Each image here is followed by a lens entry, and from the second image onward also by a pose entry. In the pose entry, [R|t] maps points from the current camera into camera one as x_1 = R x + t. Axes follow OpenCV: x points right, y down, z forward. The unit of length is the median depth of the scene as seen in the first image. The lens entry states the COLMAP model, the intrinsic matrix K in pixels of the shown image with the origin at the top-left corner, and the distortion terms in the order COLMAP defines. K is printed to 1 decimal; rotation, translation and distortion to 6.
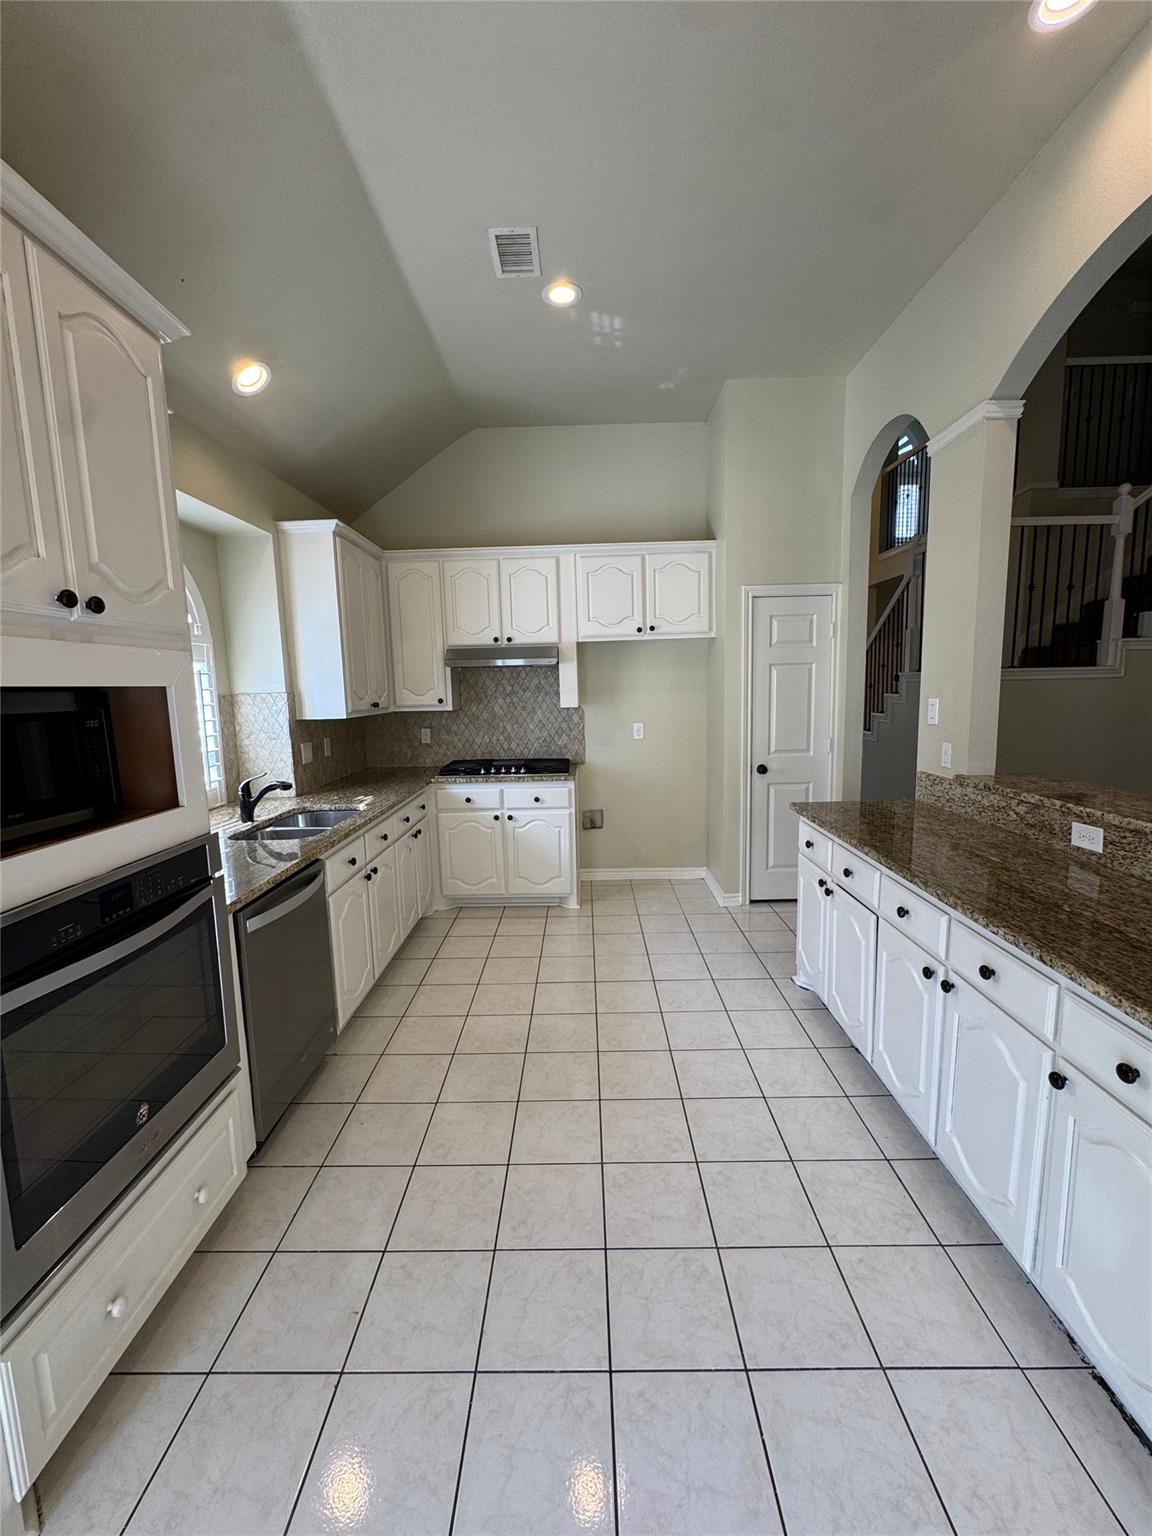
lens RADIAL K [[614.9, 0, 576.8], [0, 614.9, 767.8], [0, 0, 1]] dist [-0.009009, -0.000034]
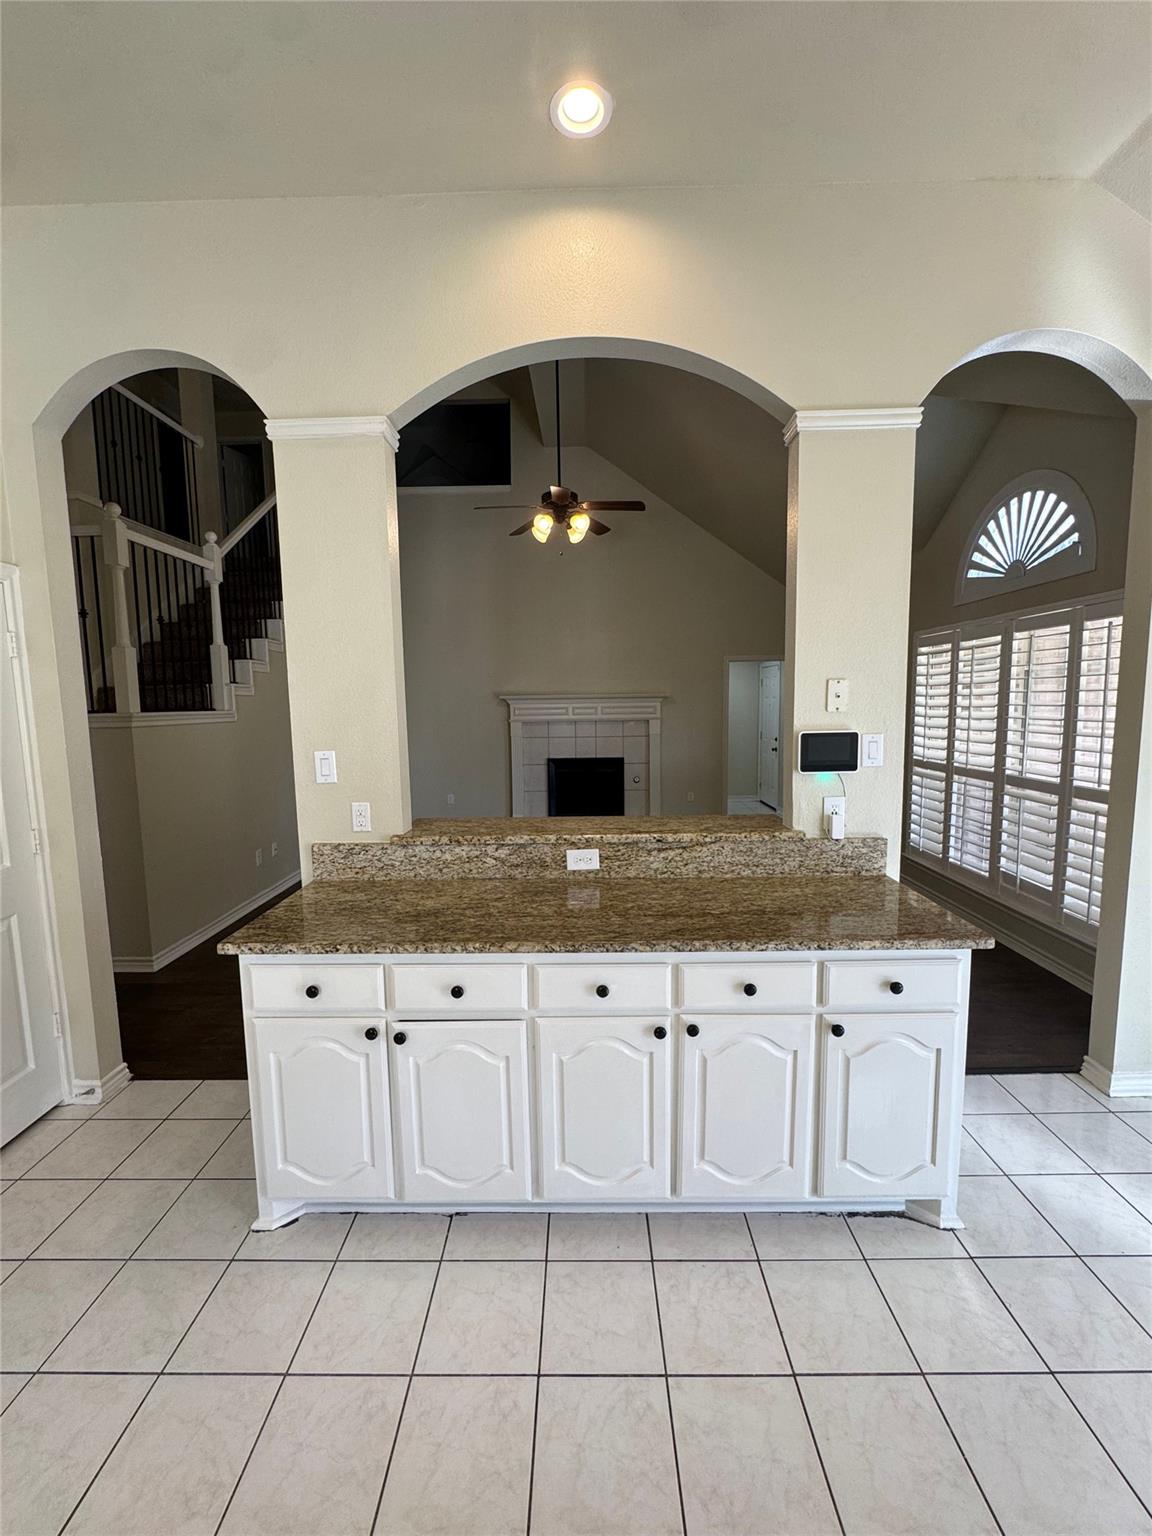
lens RADIAL K [[614.9, 0, 576.1], [0, 614.9, 766.9], [0, 0, 1]] dist [-0.009009, -0.000034]
pose [[0.000690, -0.081194, 0.996698, -0.278401], [0.149695, 0.985476, 0.080177, -0.136428], [-0.988732, 0.149146, 0.012835, 0.844325]]
